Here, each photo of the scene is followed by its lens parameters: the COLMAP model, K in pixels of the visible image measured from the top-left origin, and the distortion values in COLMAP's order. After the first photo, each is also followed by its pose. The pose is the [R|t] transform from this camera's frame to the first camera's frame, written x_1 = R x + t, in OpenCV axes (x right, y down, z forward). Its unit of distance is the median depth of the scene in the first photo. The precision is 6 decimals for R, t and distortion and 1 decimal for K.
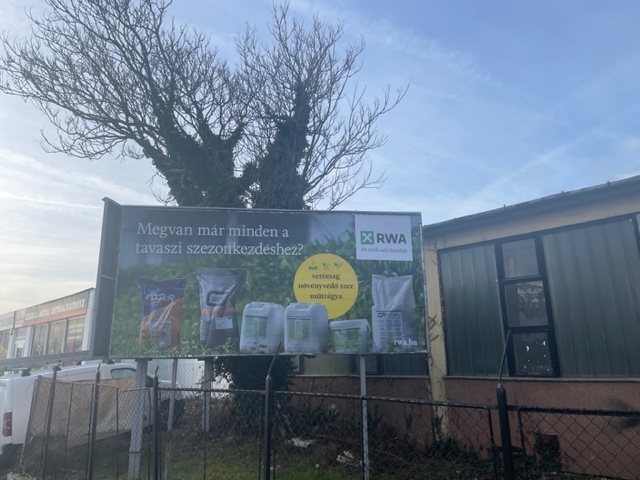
lens RADIAL K [[478.2, 0, 315.6], [0, 478.2, 234.3], [0, 0, 1]] dist [0.077002, -0.095714]
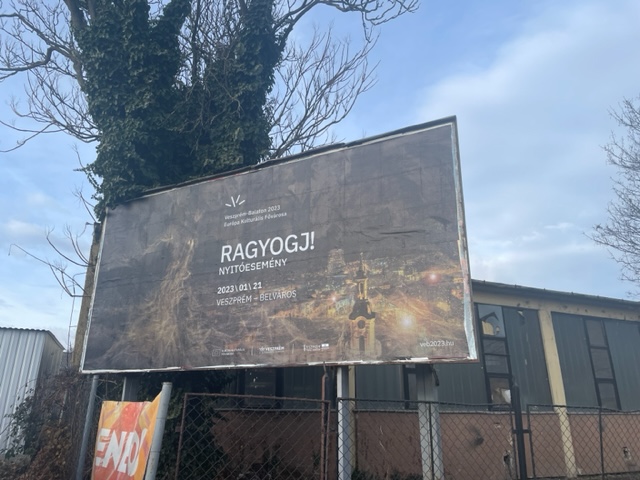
lens RADIAL K [[478.2, 0, 321.7], [0, 478.2, 238.1], [0, 0, 1]] dist [0.077002, -0.095714]
pose [[0.358141, 0.327777, 0.874241, -0.781464], [-0.254261, 0.935202, -0.246473, 0.222334], [-0.898380, -0.134014, 0.418275, 0.675001]]
